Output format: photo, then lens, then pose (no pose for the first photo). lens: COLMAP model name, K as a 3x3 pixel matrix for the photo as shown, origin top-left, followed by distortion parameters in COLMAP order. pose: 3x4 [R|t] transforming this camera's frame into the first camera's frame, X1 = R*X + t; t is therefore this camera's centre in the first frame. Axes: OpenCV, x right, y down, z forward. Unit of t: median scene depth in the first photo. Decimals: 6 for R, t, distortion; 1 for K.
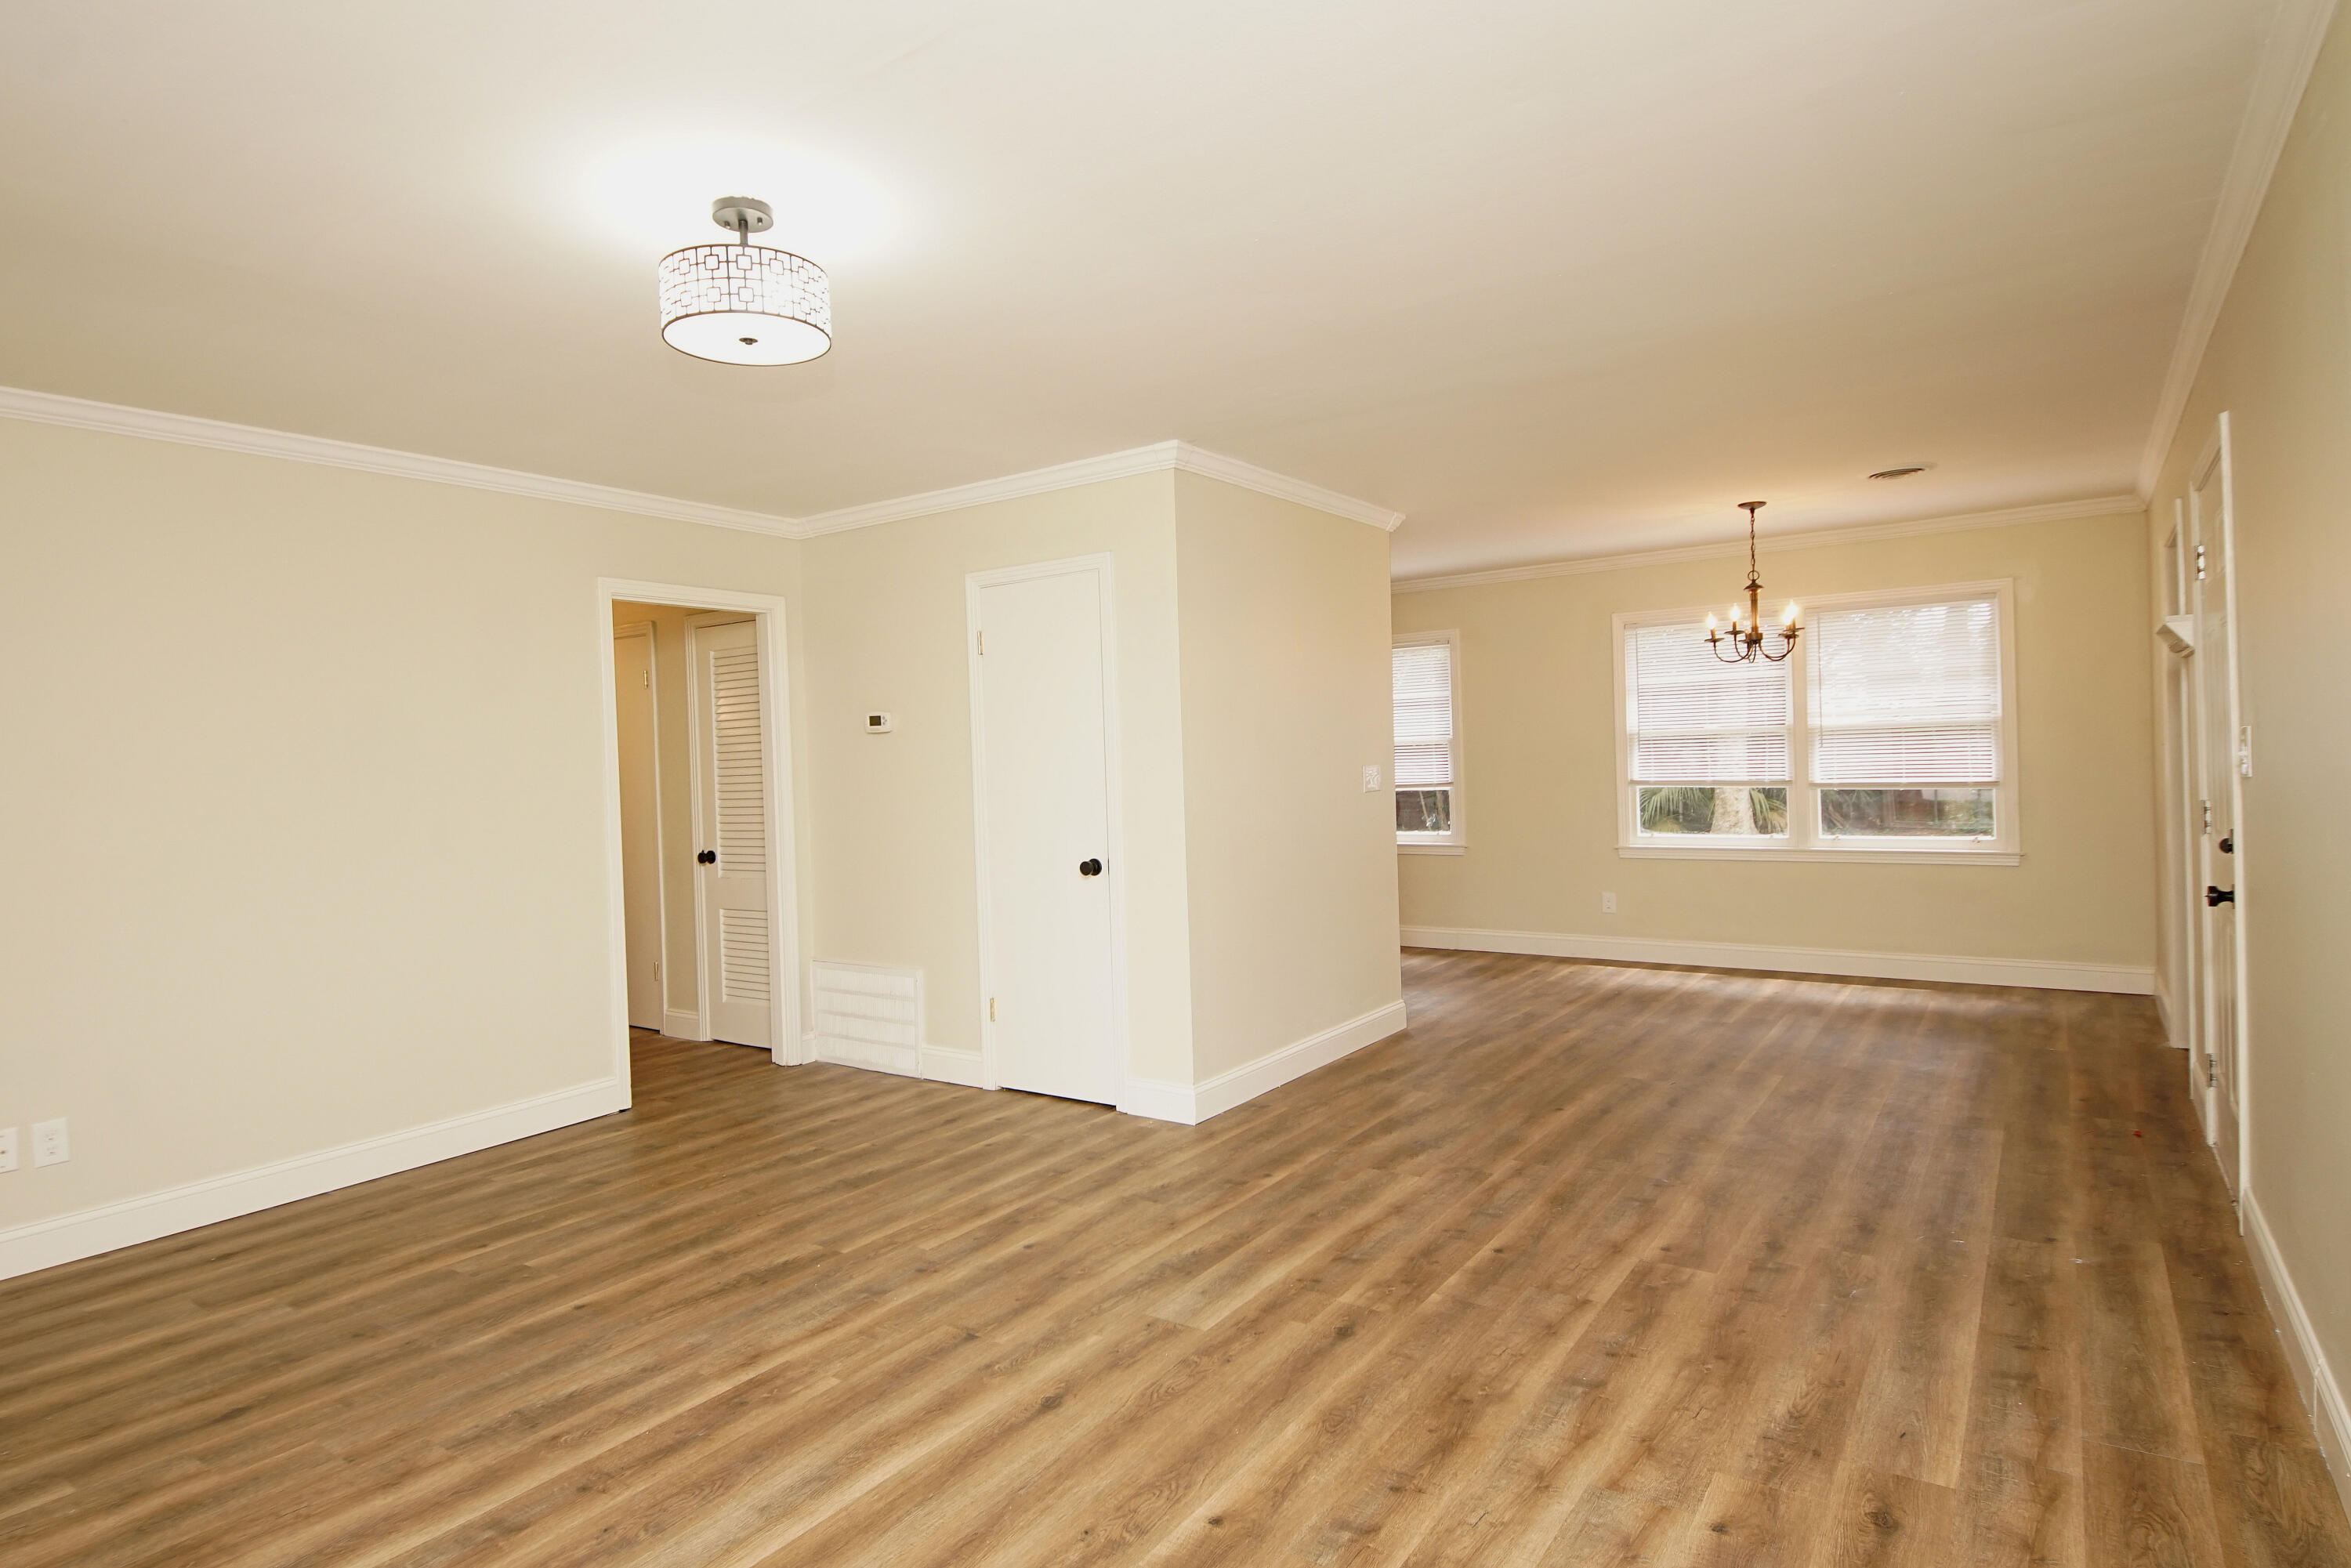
lens RADIAL K [[1263.7, 0, 1138.1], [0, 1263.7, 766.5], [0, 0, 1]] dist [0.022410, -0.023570]
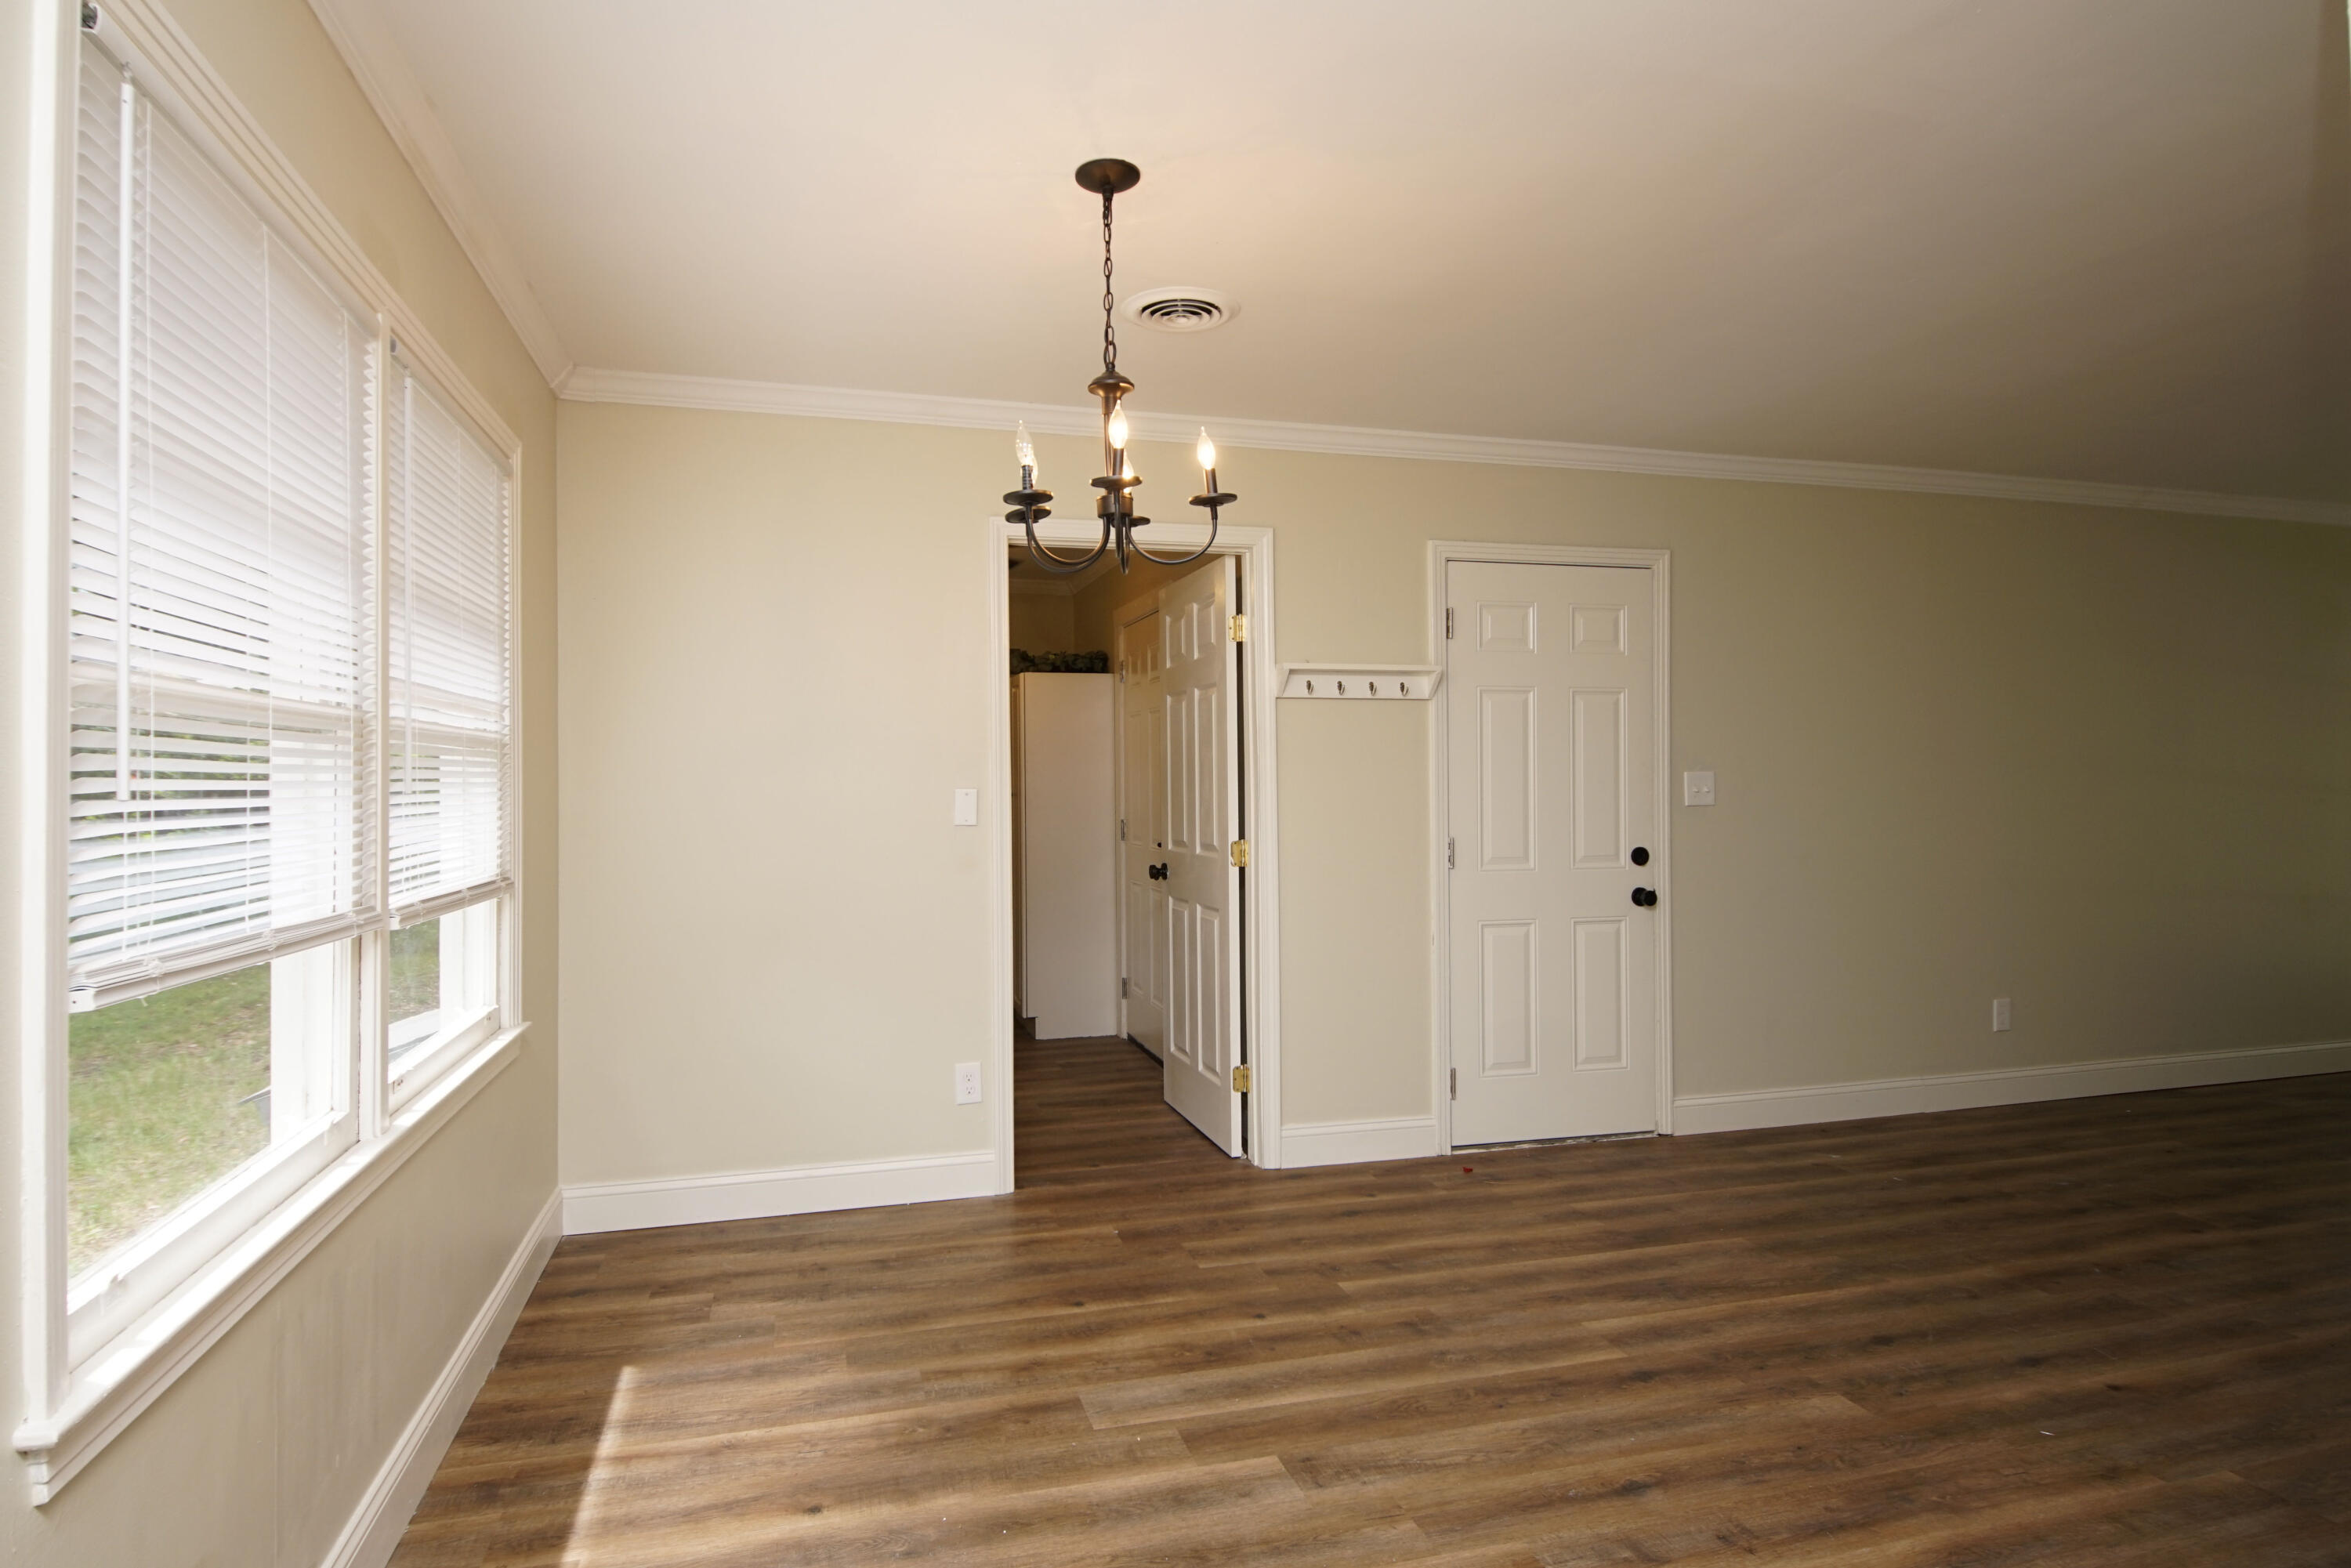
lens RADIAL K [[1263.7, 0, 1151.4], [0, 1263.7, 782.7], [0, 0, 1]] dist [0.022410, -0.023570]
pose [[-0.780902, 0.027163, 0.624062, 0.351187], [0.027798, 0.999575, -0.008723, -0.018211], [-0.624034, 0.010536, -0.781326, 1.981646]]
